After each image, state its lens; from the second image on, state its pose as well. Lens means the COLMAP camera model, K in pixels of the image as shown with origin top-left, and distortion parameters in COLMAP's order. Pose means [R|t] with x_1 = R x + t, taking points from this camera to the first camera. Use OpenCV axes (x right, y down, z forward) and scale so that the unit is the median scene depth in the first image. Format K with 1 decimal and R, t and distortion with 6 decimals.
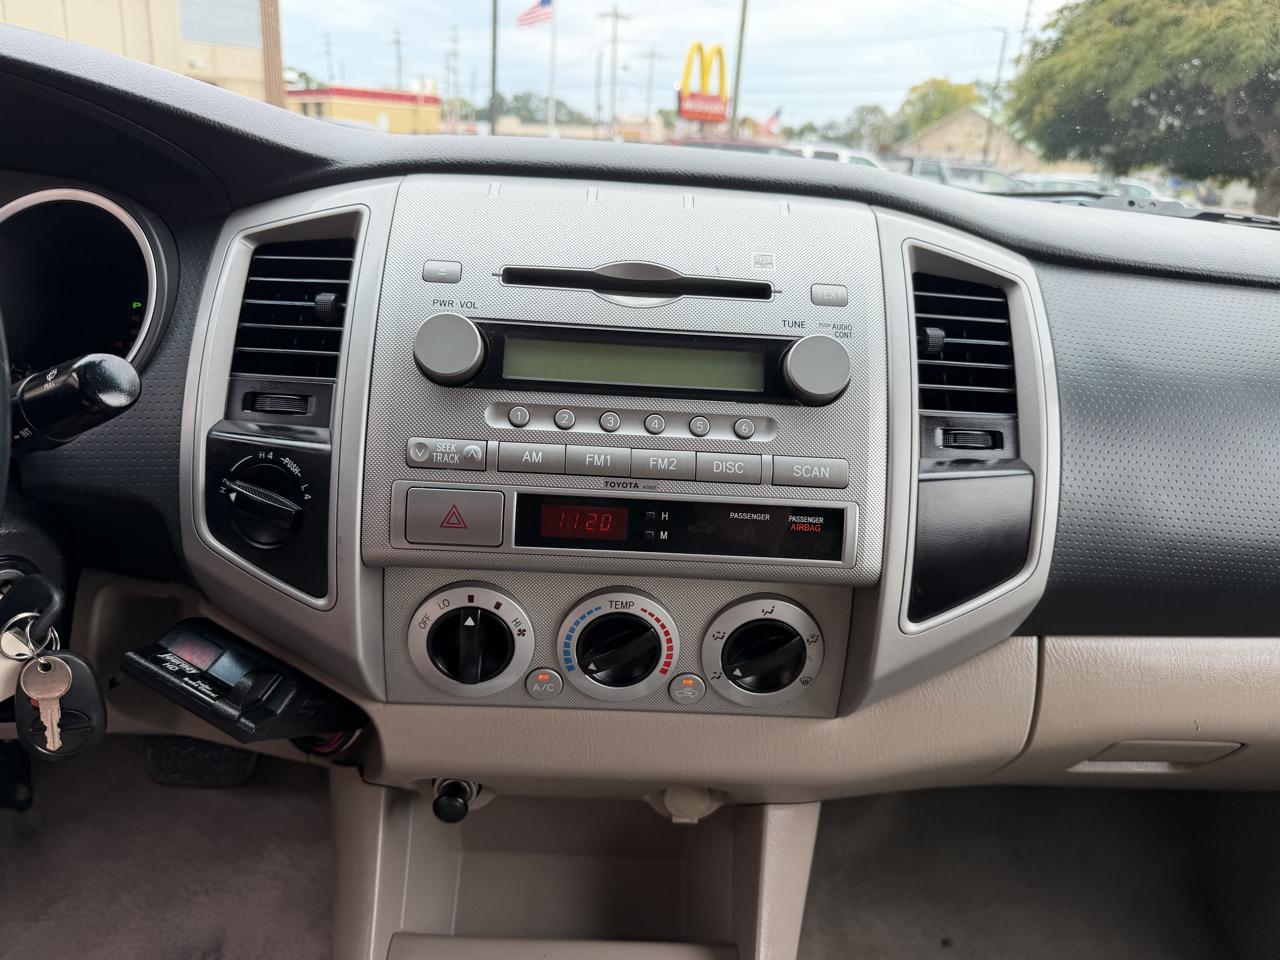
lens RADIAL K [[748.3, 0, 640.0], [0, 748.3, 480.0], [0, 0, 1]] dist [-0.007804, -0.003571]
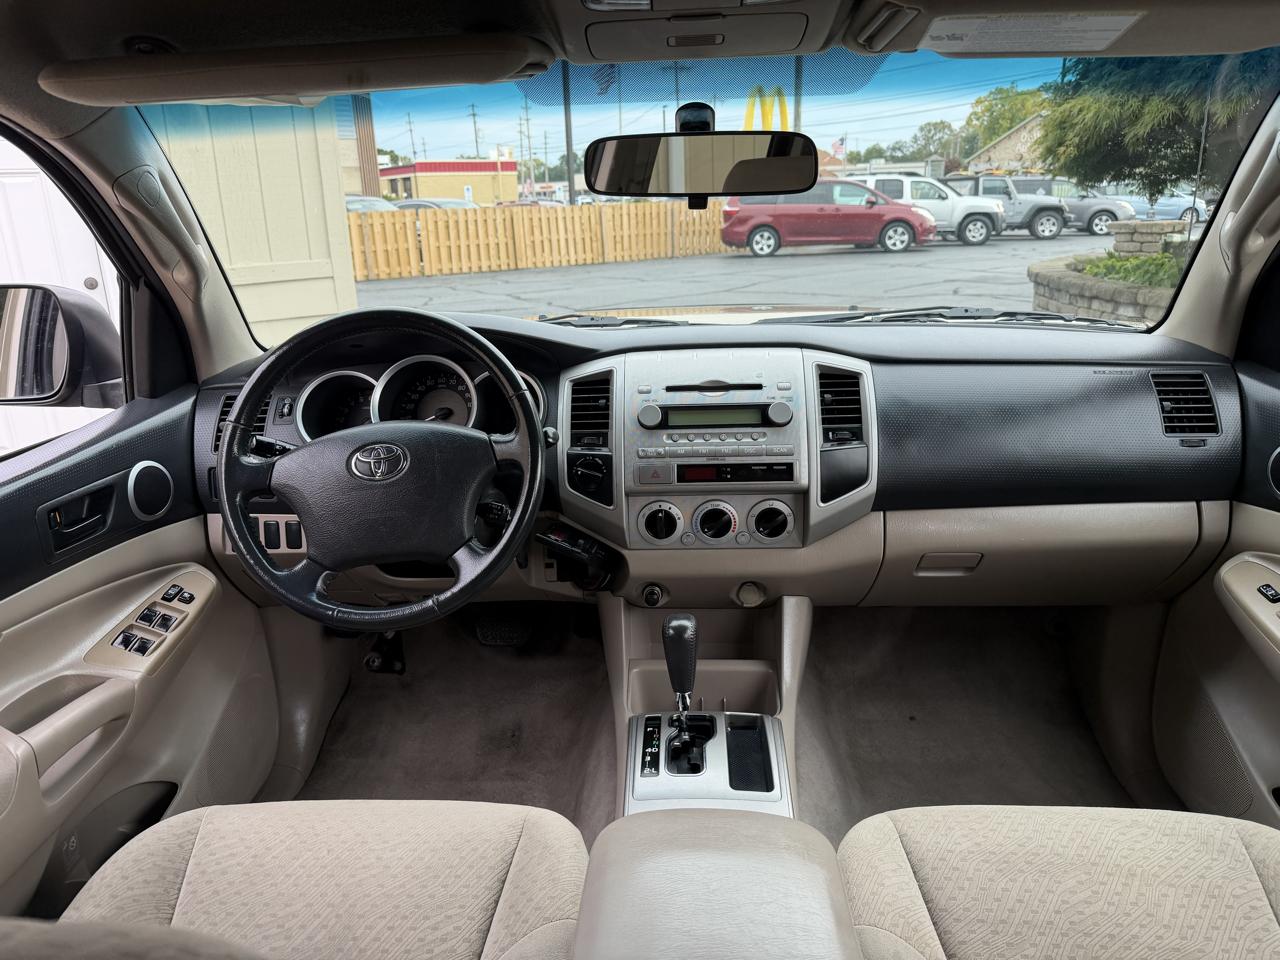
lens RADIAL K [[920.6, 0, 653.0], [0, 920.6, 458.3], [0, 0, 1]] dist [0.002521, -0.001764]
pose [[0.993996, -0.070584, -0.083608, 0.040182], [0.063459, 0.994357, -0.085008, 0.264944], [0.089137, 0.079192, 0.992866, -2.315983]]
